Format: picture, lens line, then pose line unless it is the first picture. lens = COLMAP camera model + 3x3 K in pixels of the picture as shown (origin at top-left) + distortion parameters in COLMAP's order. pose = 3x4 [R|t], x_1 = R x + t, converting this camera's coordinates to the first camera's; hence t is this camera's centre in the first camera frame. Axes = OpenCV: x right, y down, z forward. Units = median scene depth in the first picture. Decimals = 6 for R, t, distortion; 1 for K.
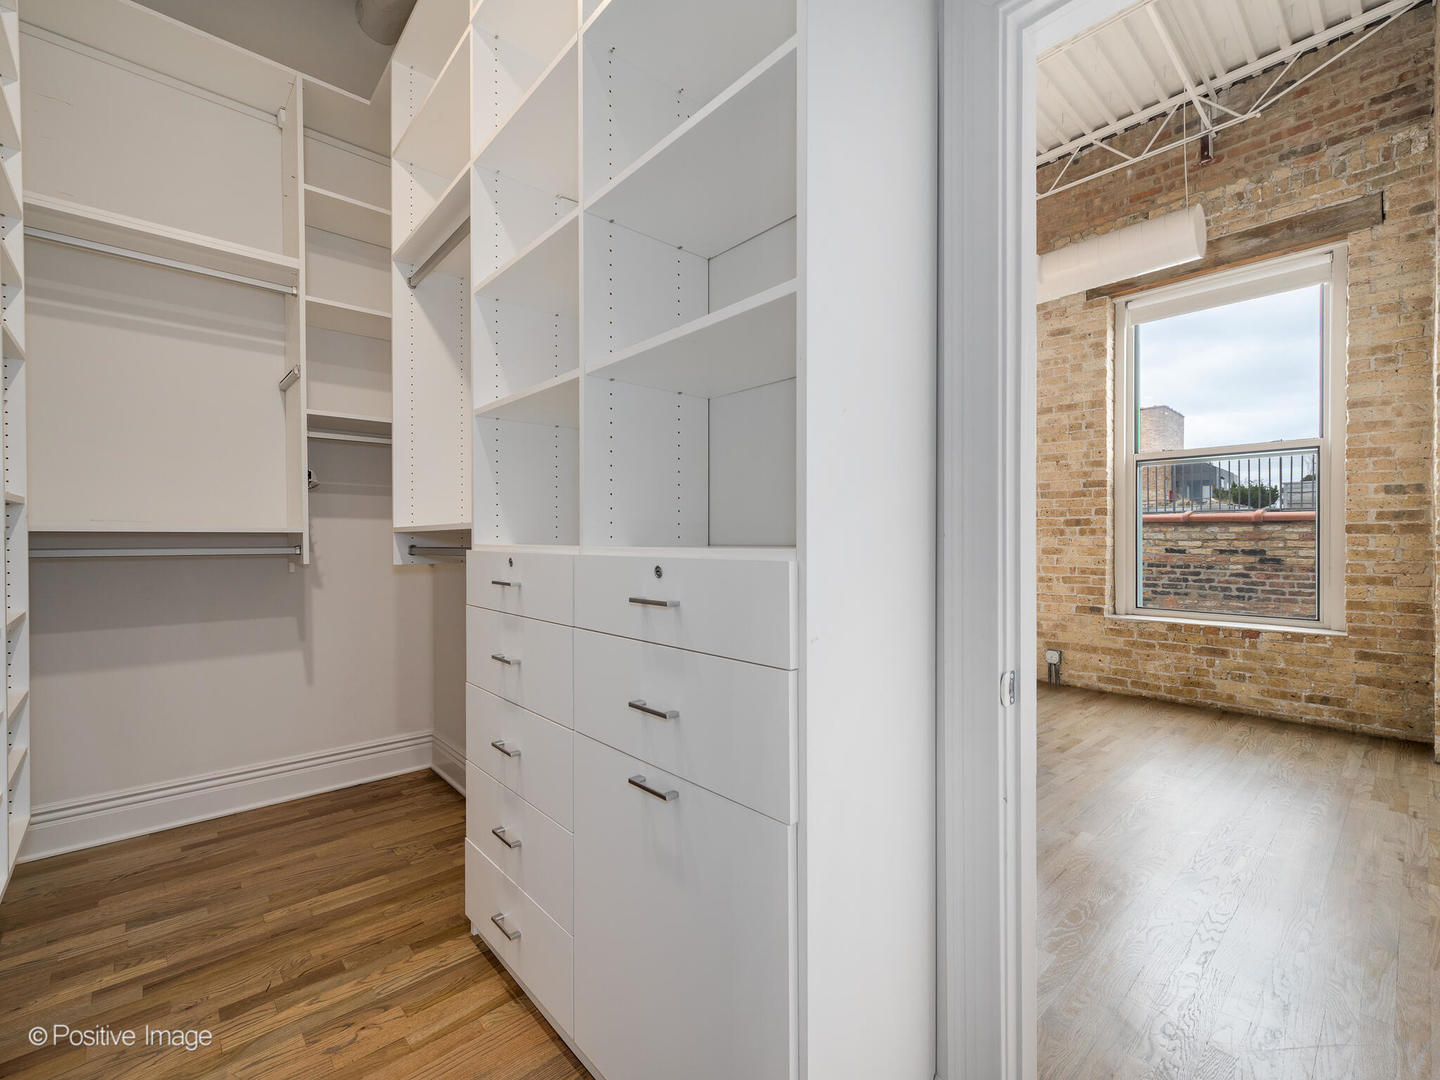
lens RADIAL K [[634.4, 0, 718.8], [0, 634.4, 535.8], [0, 0, 1]] dist [0.001479, -0.000324]
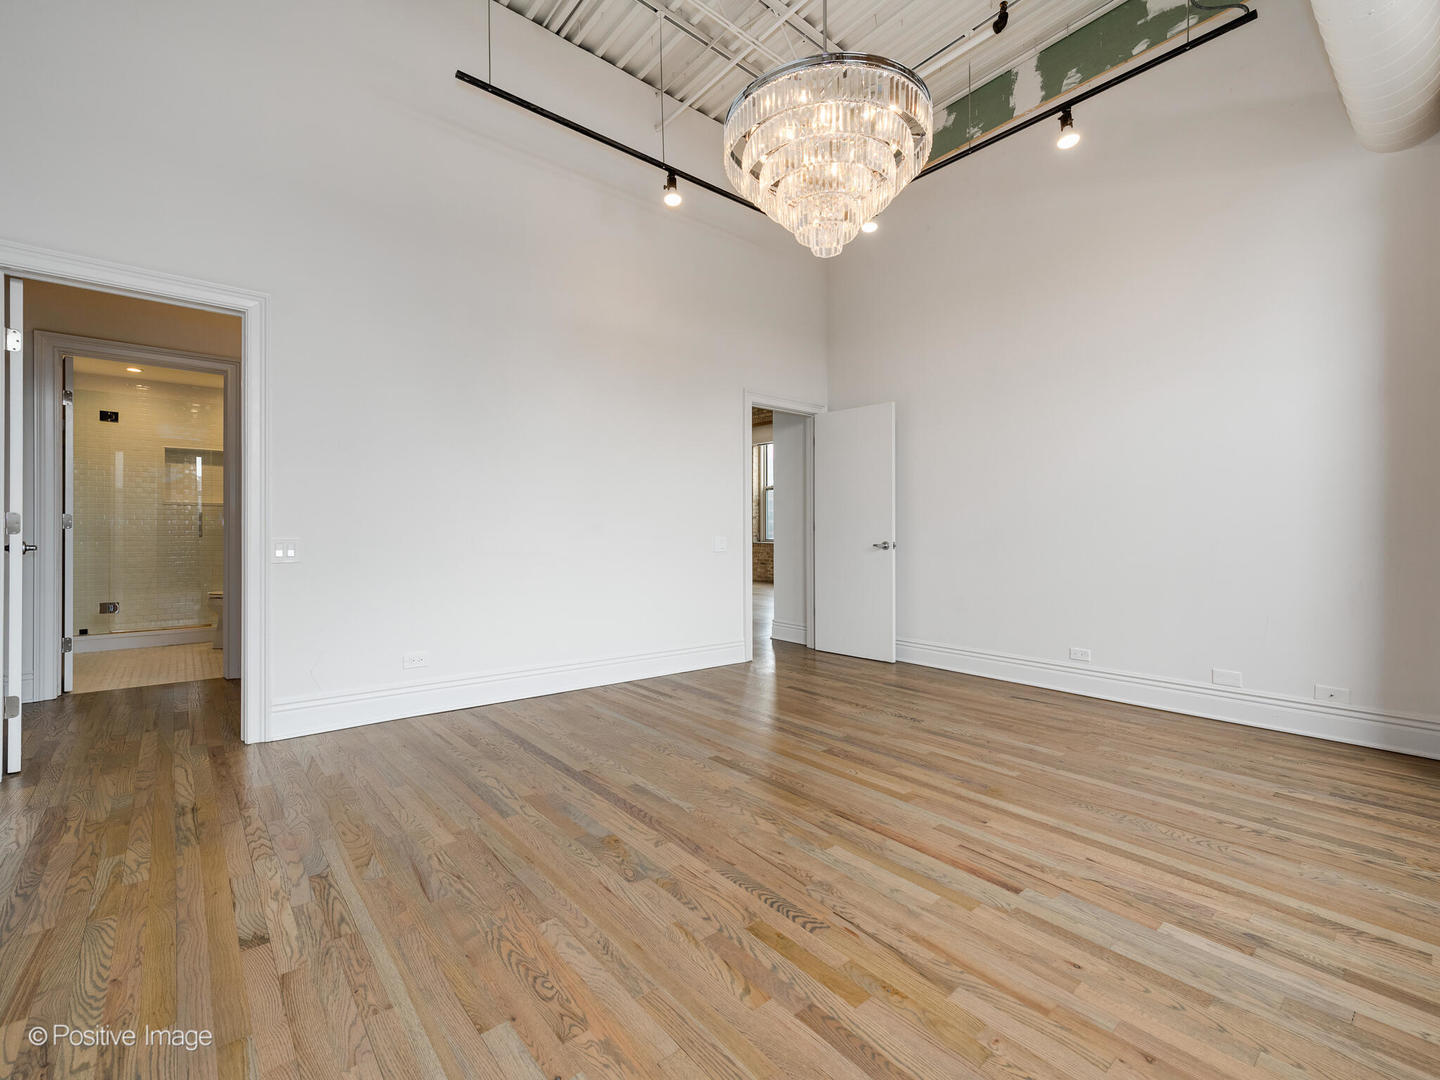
lens RADIAL K [[634.4, 0, 718.8], [0, 634.4, 535.8], [0, 0, 1]] dist [0.001479, -0.000324]
pose [[-0.036805, 0.001470, -0.999321, 0.701868], [-0.000882, 0.999998, 0.001503, 0.036973], [0.999322, 0.000936, -0.036803, 0.694227]]
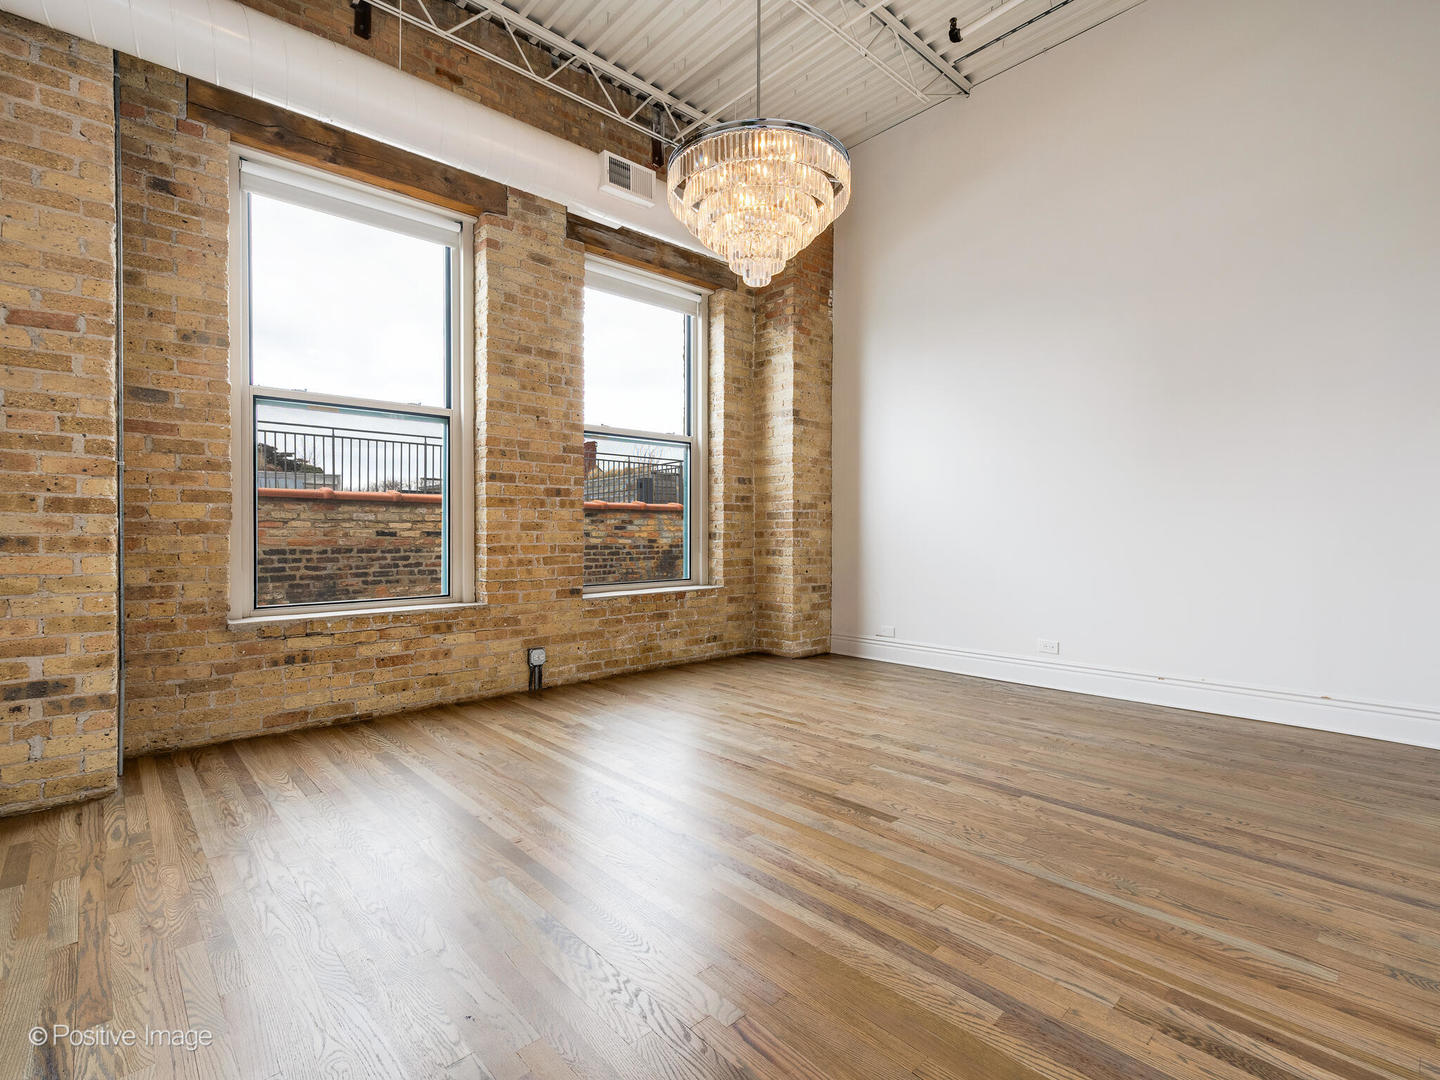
lens RADIAL K [[682.3, 0, 722.5], [0, 682.3, 532.1], [0, 0, 1]] dist [0.002649, -0.000088]
pose [[-0.010403, 0.001258, 0.999945, -0.355827], [0.000497, 0.999999, -0.001253, 0.033742], [-0.999946, 0.000484, -0.010404, 0.794444]]
